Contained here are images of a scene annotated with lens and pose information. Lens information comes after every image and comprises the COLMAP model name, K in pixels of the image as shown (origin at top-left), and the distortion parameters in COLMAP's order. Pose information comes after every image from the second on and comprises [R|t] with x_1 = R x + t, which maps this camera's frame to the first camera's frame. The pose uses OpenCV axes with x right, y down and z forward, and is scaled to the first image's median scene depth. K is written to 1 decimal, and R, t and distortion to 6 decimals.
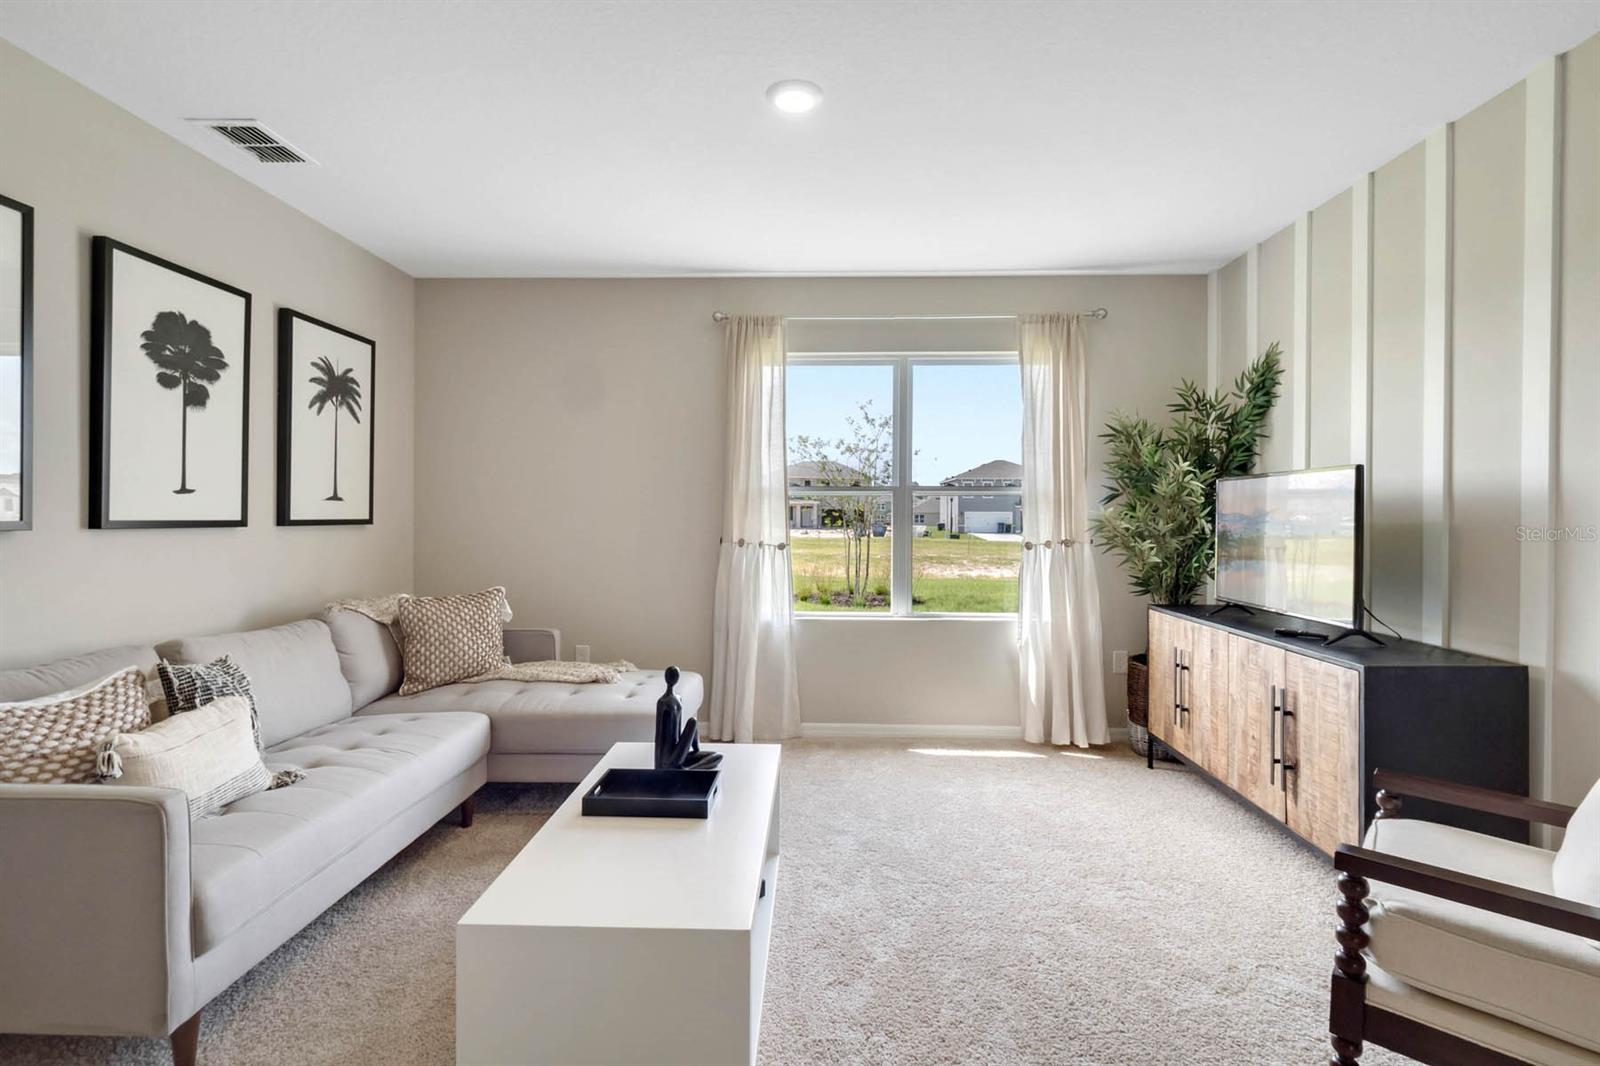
lens RADIAL K [[780.7, 0, 810.2], [0, 780.7, 522.6], [0, 0, 1]] dist [0.002356, -0.002004]
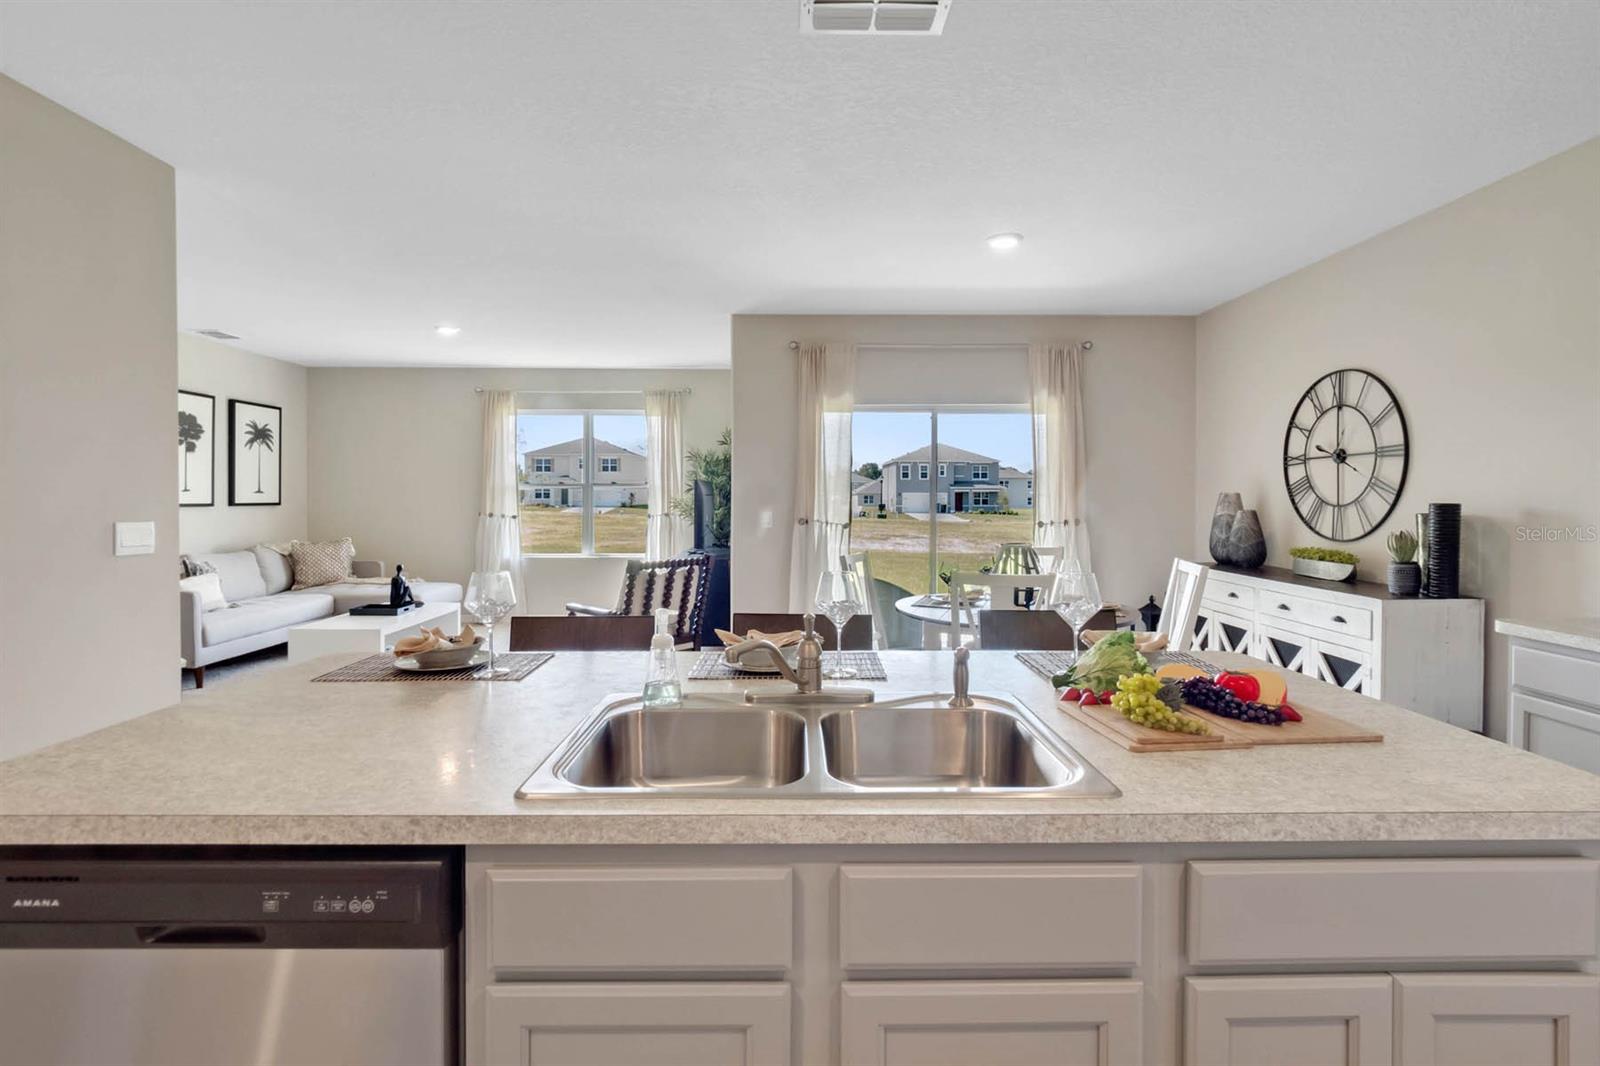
lens RADIAL K [[780.7, 0, 811.2], [0, 780.7, 508.2], [0, 0, 1]] dist [0.002356, -0.002004]
pose [[0.998958, -0.002120, 0.045581, 0.641638], [0.001834, 0.999978, 0.006305, 0.000009], [-0.045593, -0.006215, 0.998941, -0.954102]]
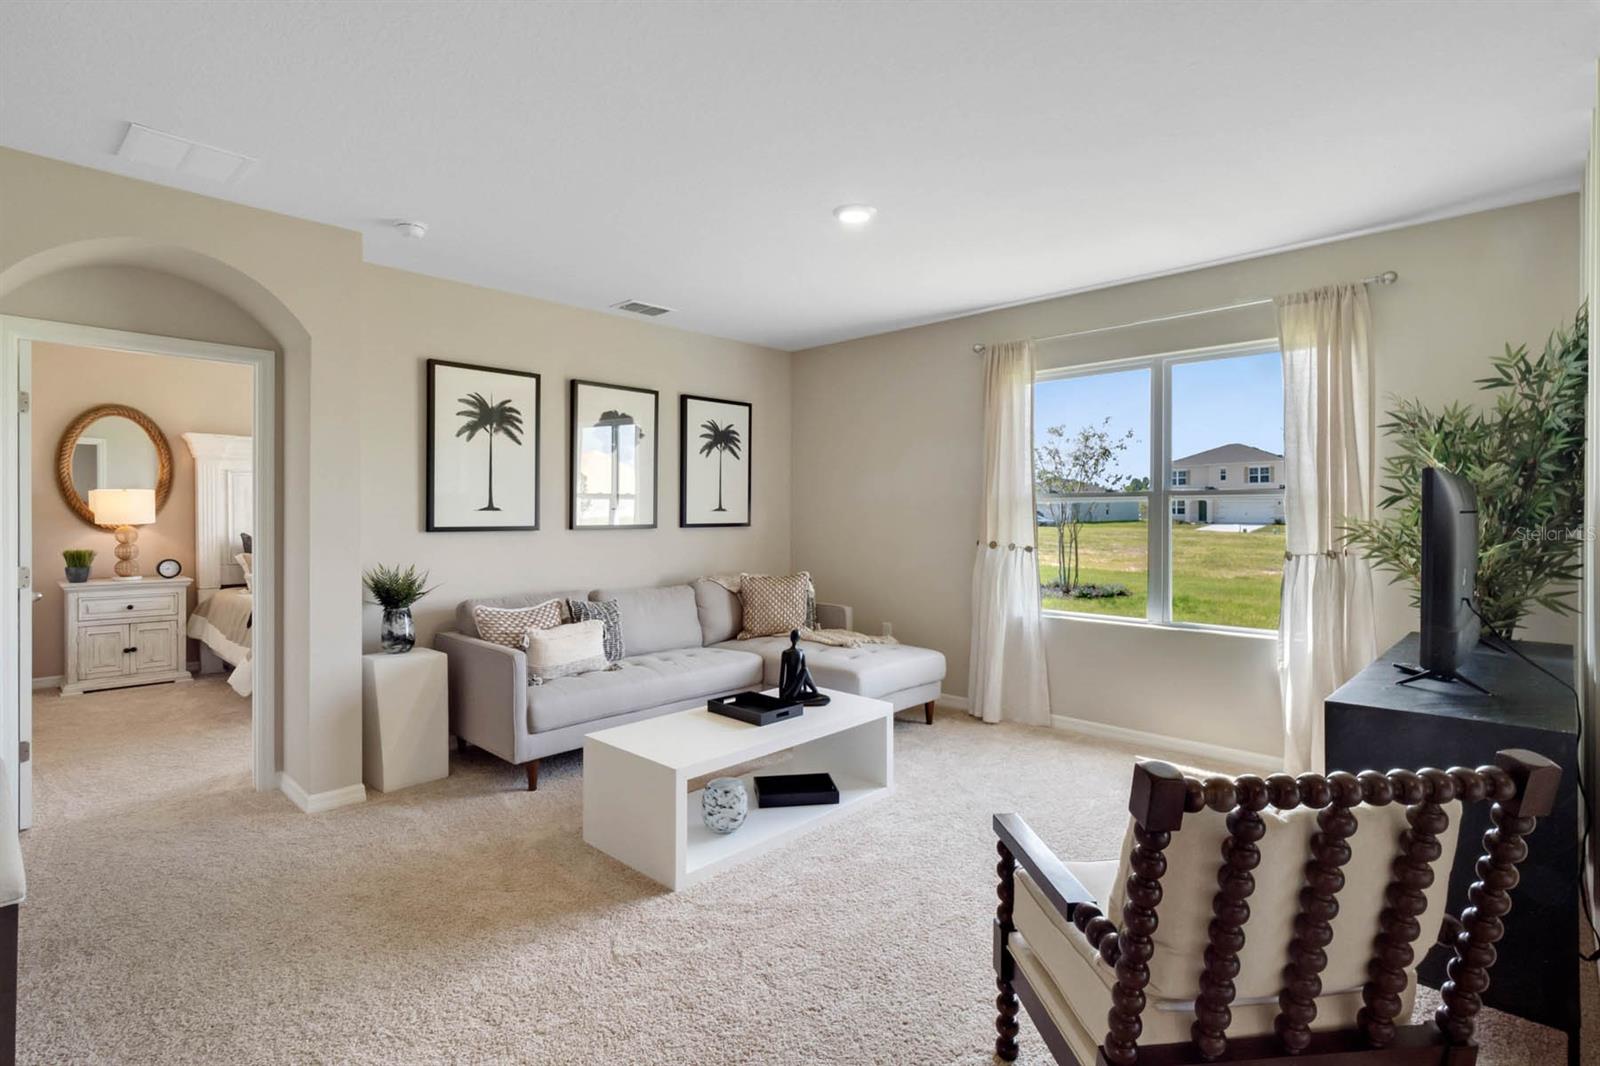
lens RADIAL K [[780.7, 0, 789.4], [0, 780.7, 518.5], [0, 0, 1]] dist [0.002356, -0.002004]
pose [[0.730714, 0.001192, -0.682683, 0.523693], [-0.002014, 0.999998, -0.000410, -0.012686], [0.682681, 0.001674, 0.730715, -0.035957]]
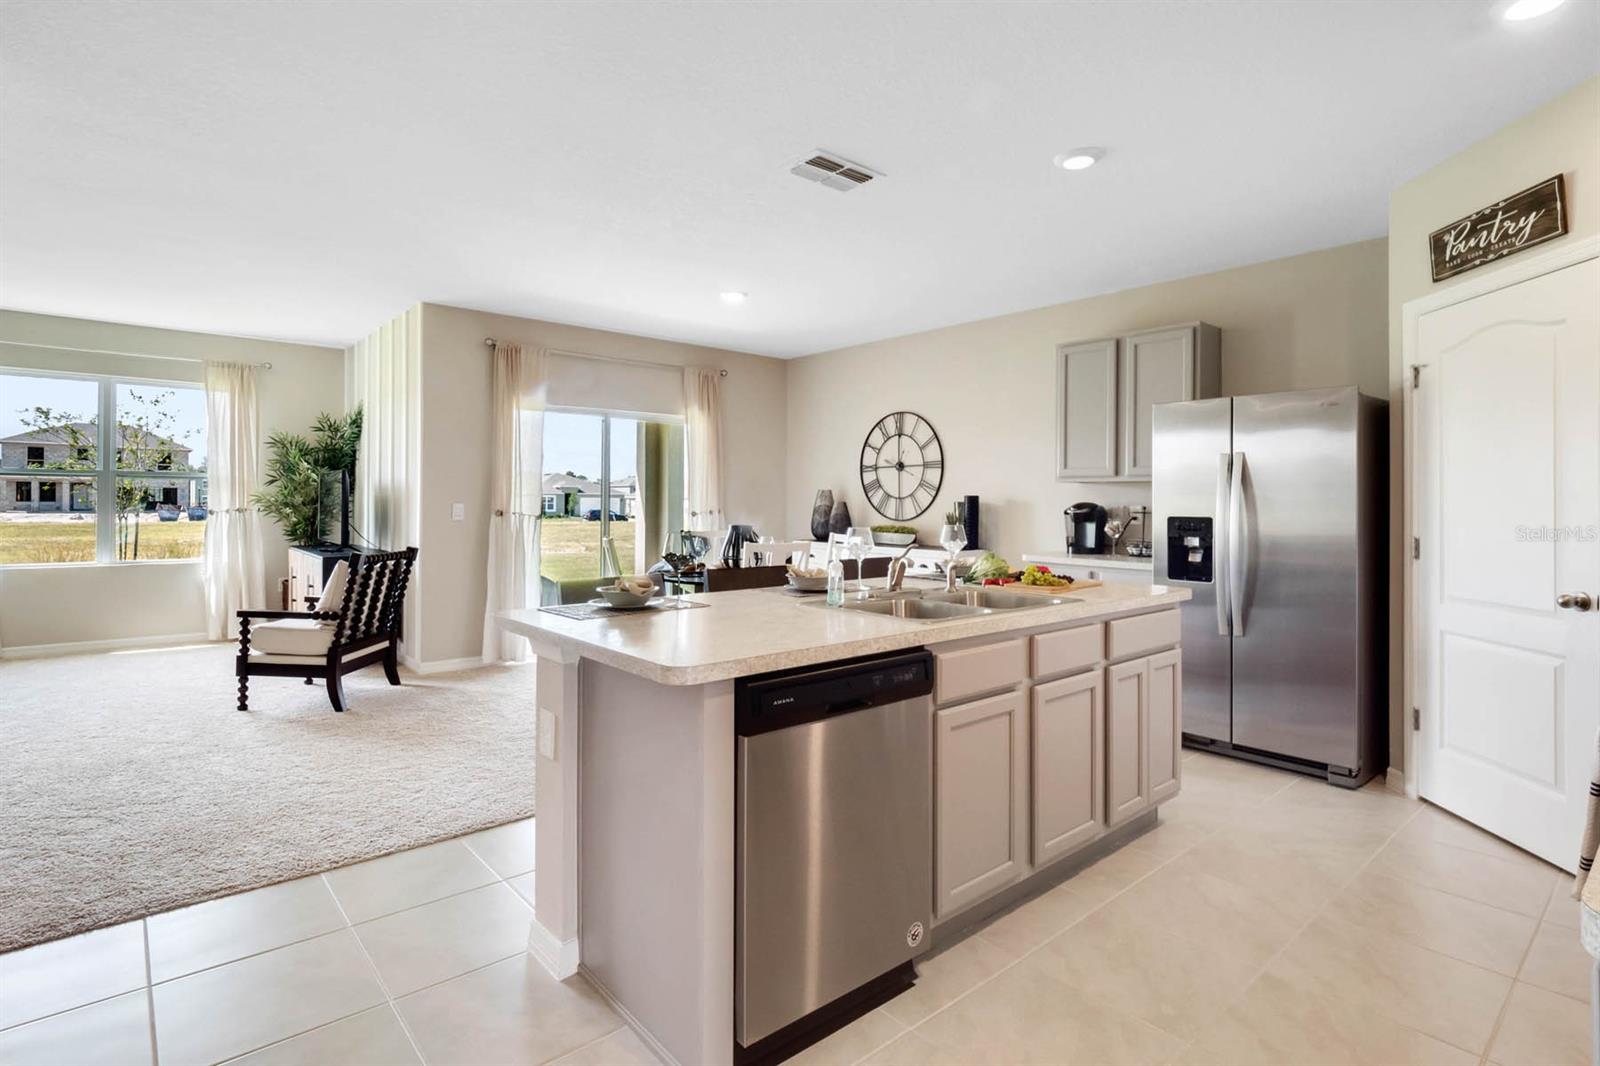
lens RADIAL K [[780.7, 0, 812.4], [0, 780.7, 507.1], [0, 0, 1]] dist [0.002356, -0.002004]
pose [[0.736370, -0.004407, 0.676565, 0.124329], [0.001978, 0.999989, 0.004360, 0.016695], [-0.676577, -0.001872, 0.736370, -1.027422]]
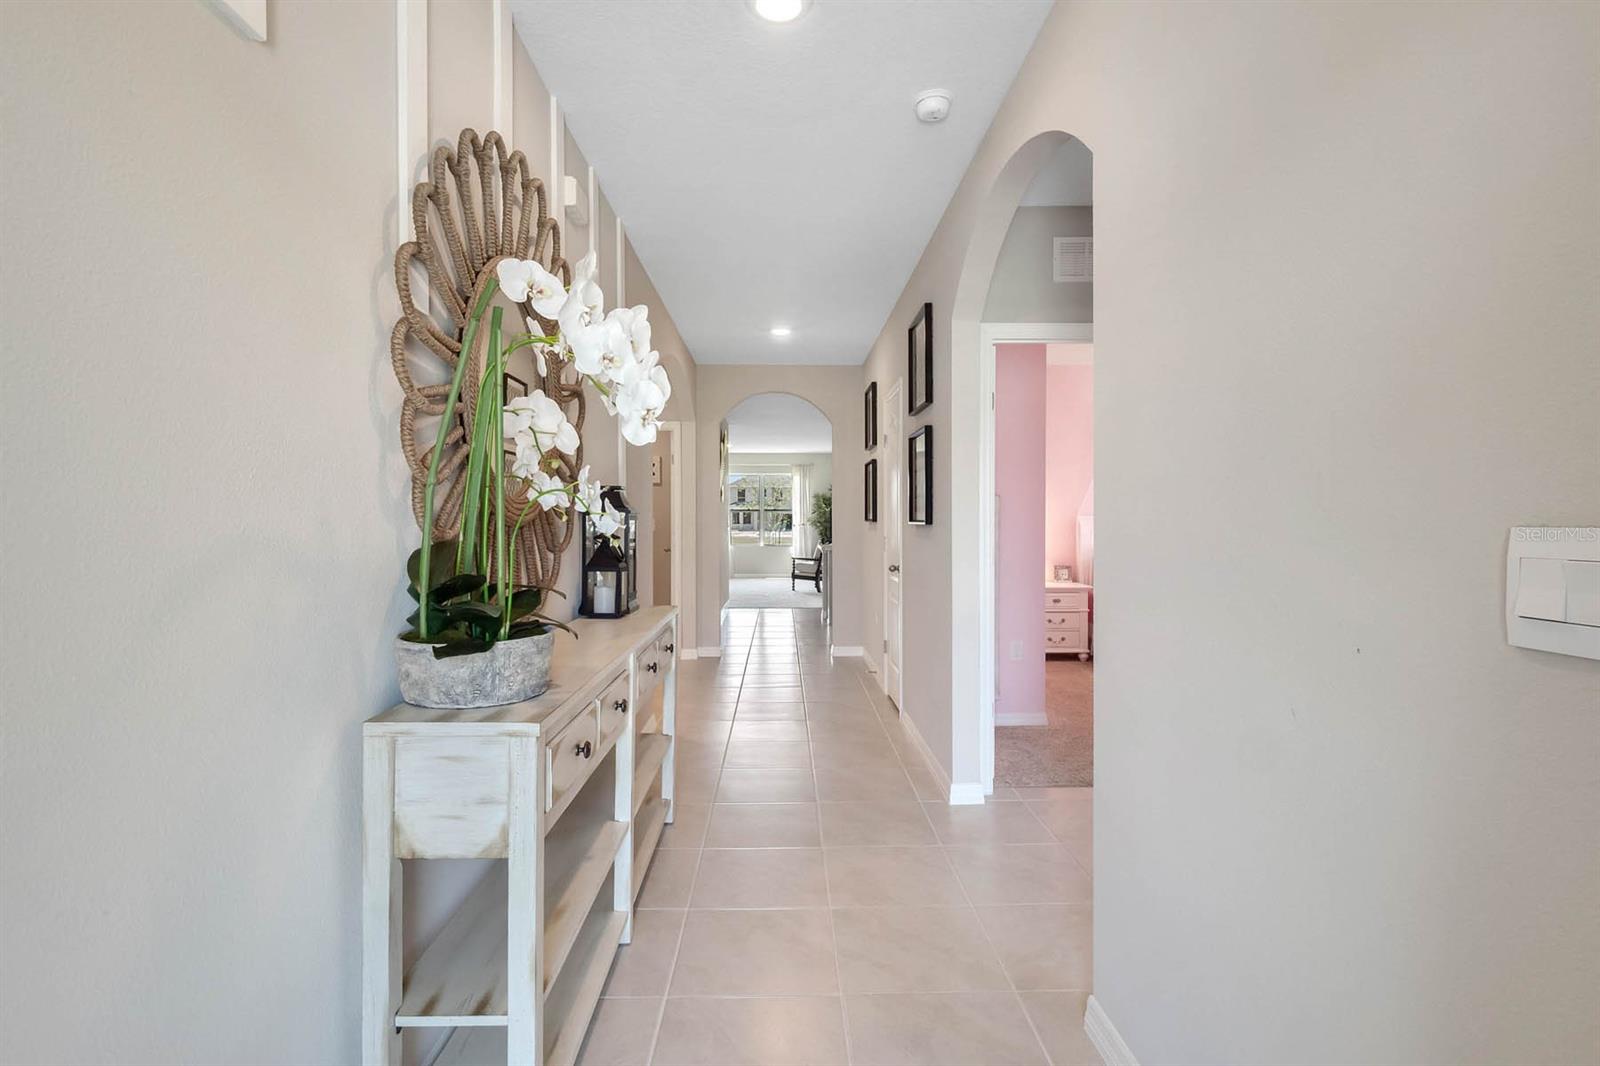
lens RADIAL K [[780.7, 0, 798.7], [0, 780.7, 528.6], [0, 0, 1]] dist [0.002356, -0.002004]
pose [[0.999404, -0.004626, 0.034206, 0.193131], [0.004557, 0.999987, 0.002100, 0.041369], [-0.034215, -0.001942, 0.999413, -3.083248]]
